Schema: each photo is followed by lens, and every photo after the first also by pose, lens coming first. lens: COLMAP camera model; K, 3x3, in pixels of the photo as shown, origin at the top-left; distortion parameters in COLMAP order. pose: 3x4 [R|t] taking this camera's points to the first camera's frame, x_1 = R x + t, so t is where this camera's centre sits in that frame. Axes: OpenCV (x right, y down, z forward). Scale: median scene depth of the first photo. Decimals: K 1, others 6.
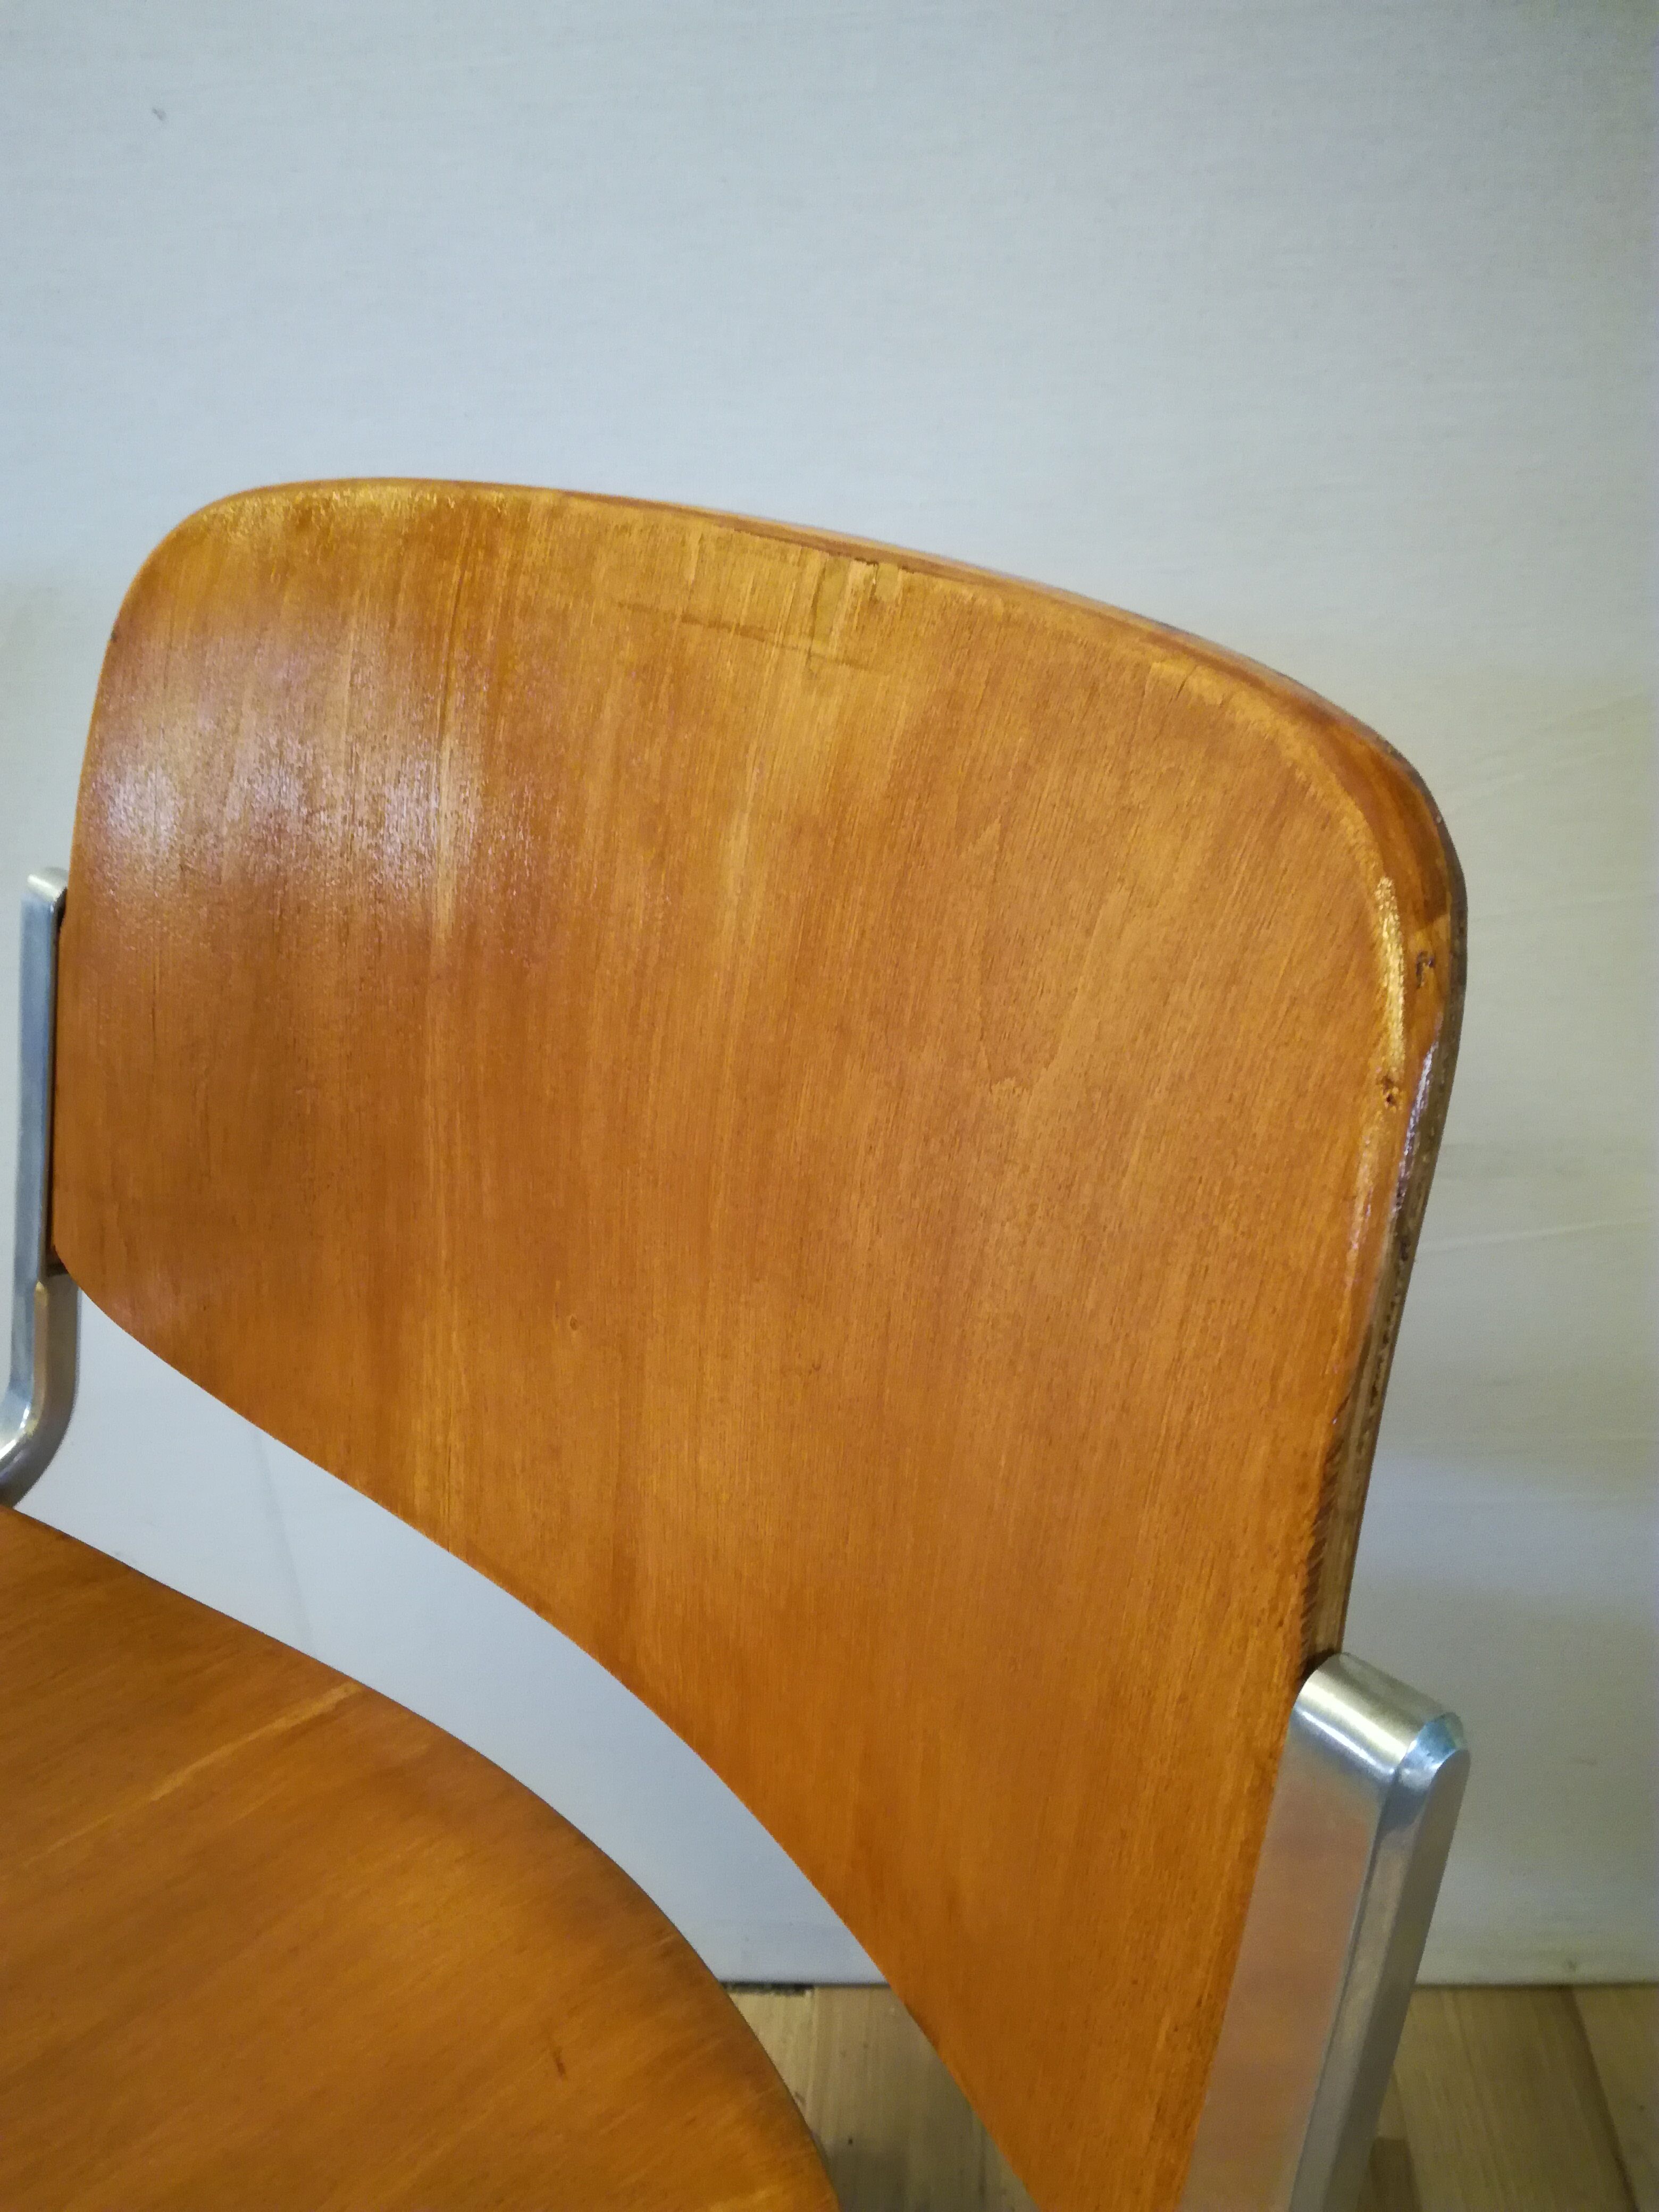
lens RADIAL K [[1829.7, 0, 829.5], [0, 1829.7, 1106.0], [0, 0, 1]] dist [0.117543, -0.238189]
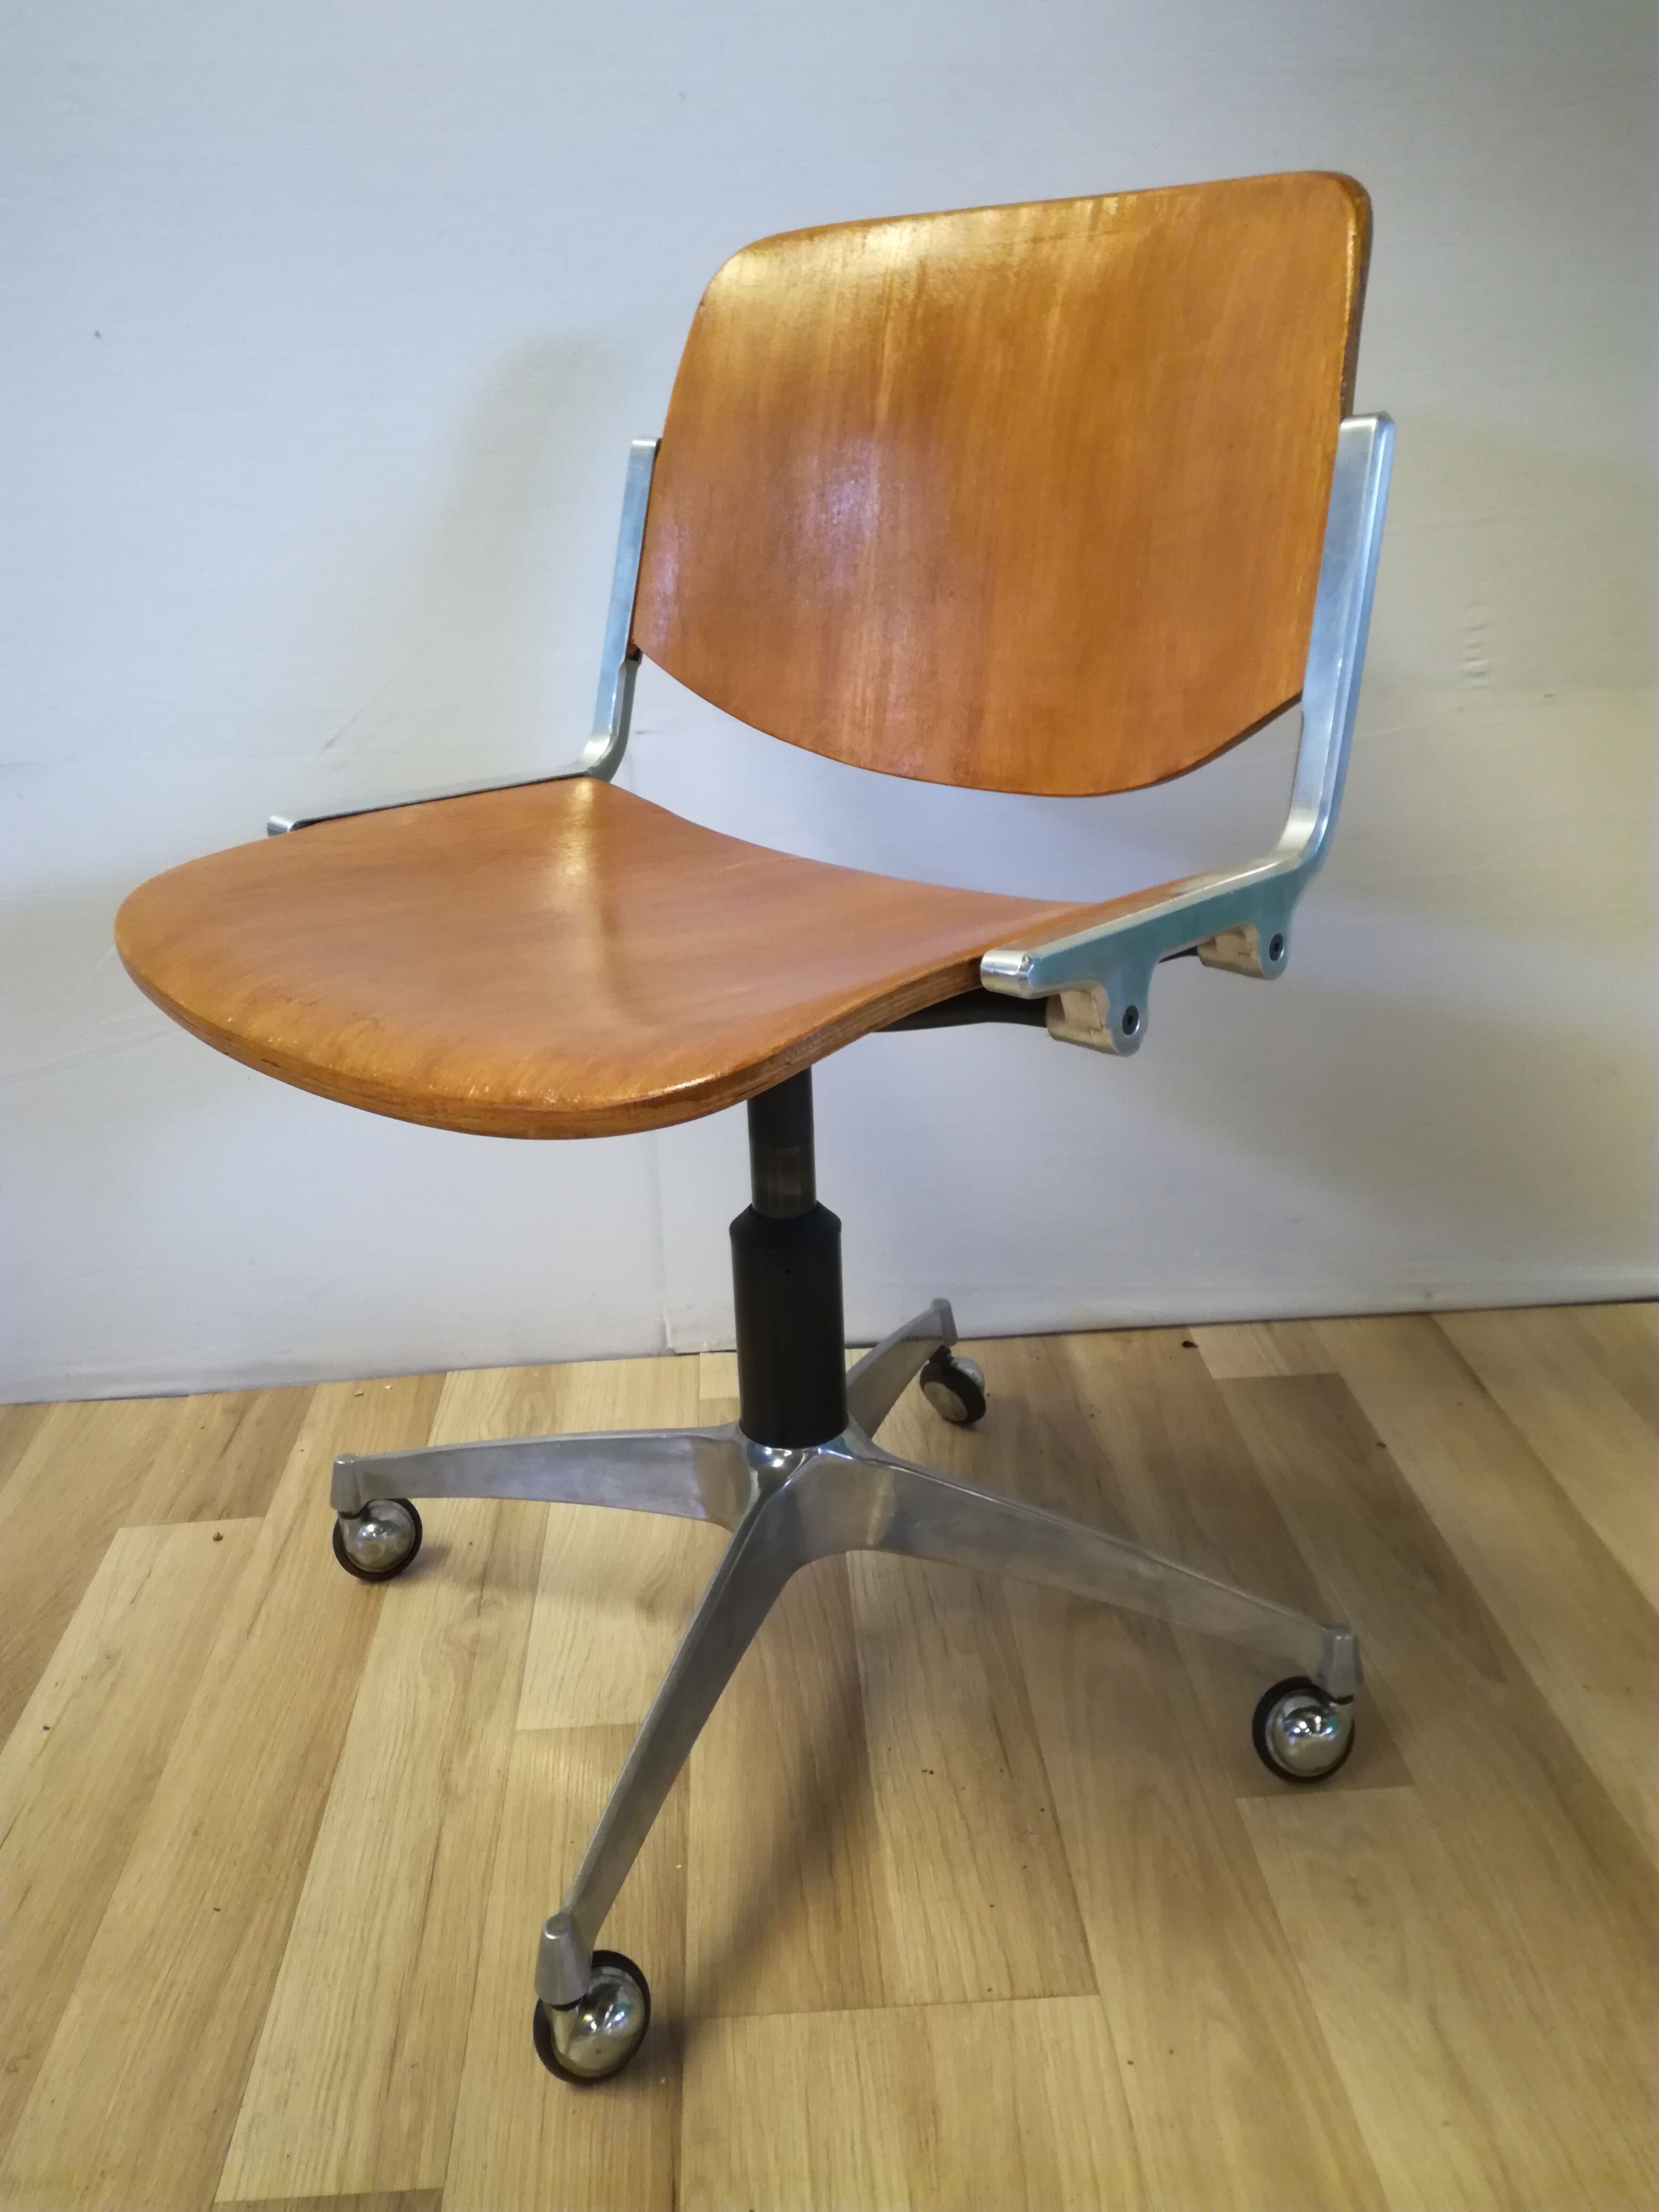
lens RADIAL K [[1829.7, 0, 829.5], [0, 1829.7, 1106.0], [0, 0, 1]] dist [0.117543, -0.238189]
pose [[0.992982, -0.024971, 0.115602, -0.601513], [0.042825, 0.987042, -0.154642, 1.144041], [-0.110242, 0.158508, 0.981184, -1.087189]]
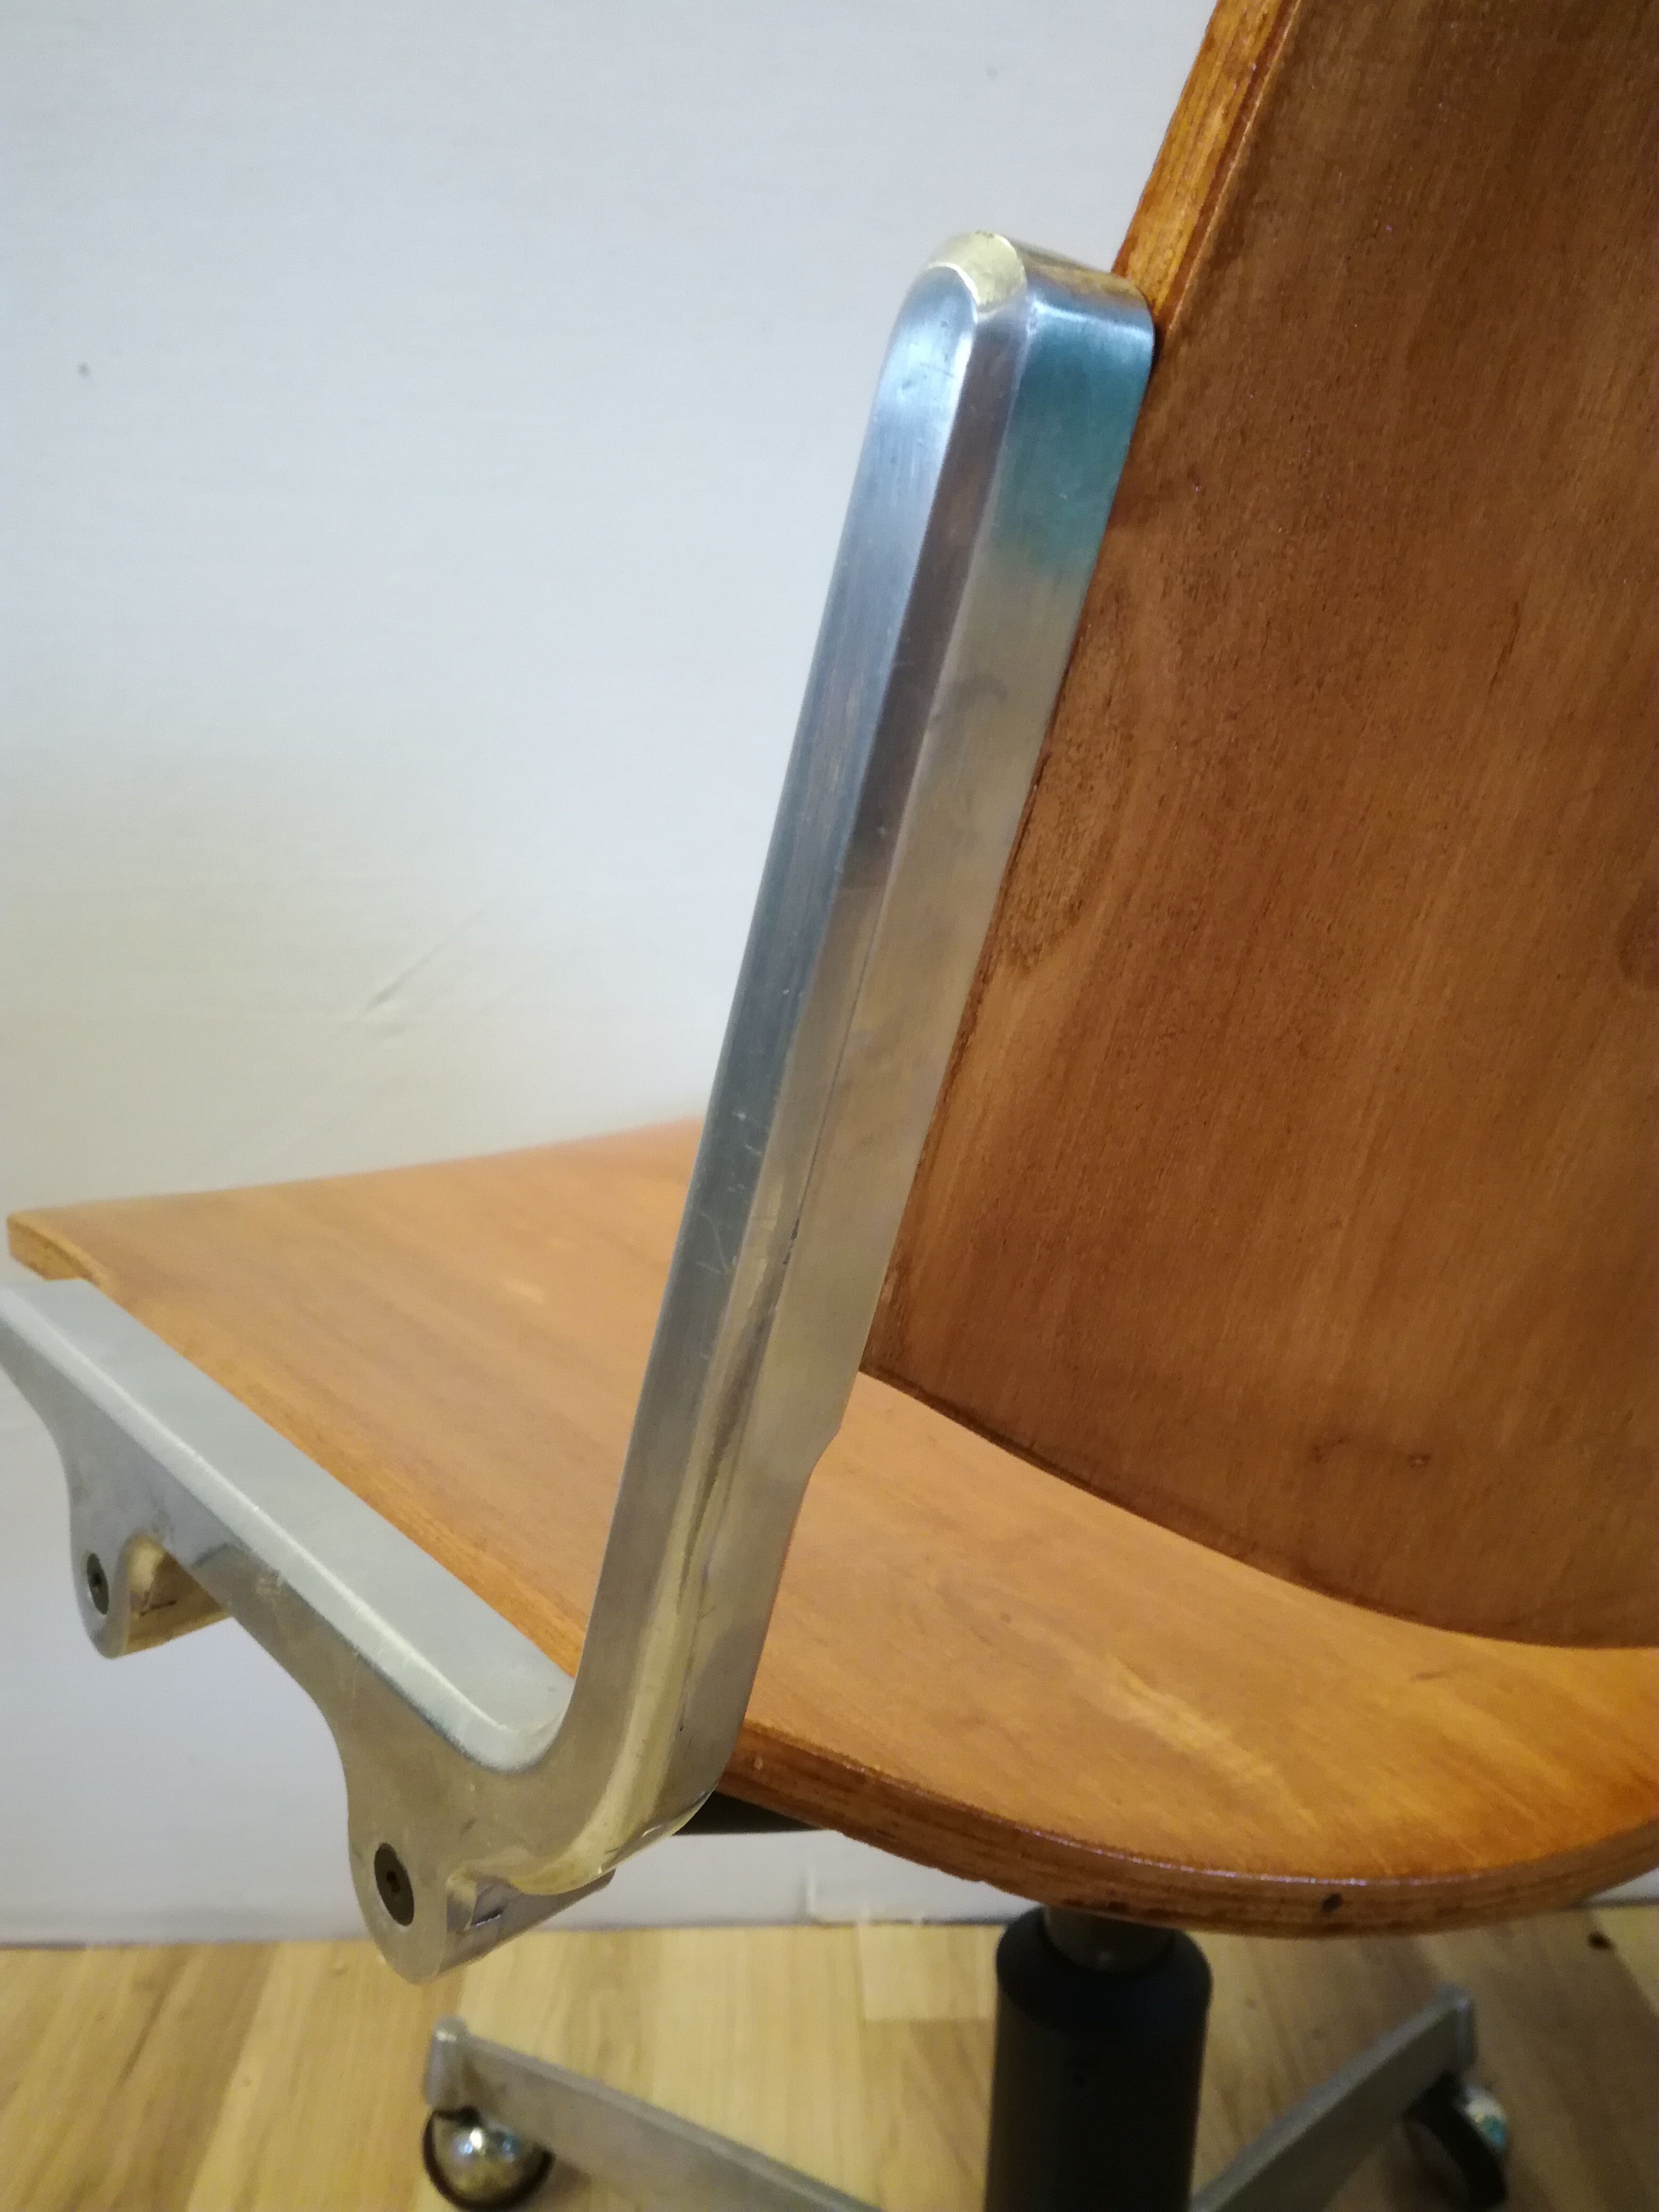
lens RADIAL K [[1829.7, 0, 829.5], [0, 1829.7, 1106.0], [0, 0, 1]] dist [0.117543, -0.238189]
pose [[0.993332, 0.036350, 0.109412, -0.770045], [-0.002083, 0.954501, -0.298201, 0.792672], [-0.115273, 0.295985, 0.948212, -0.111183]]
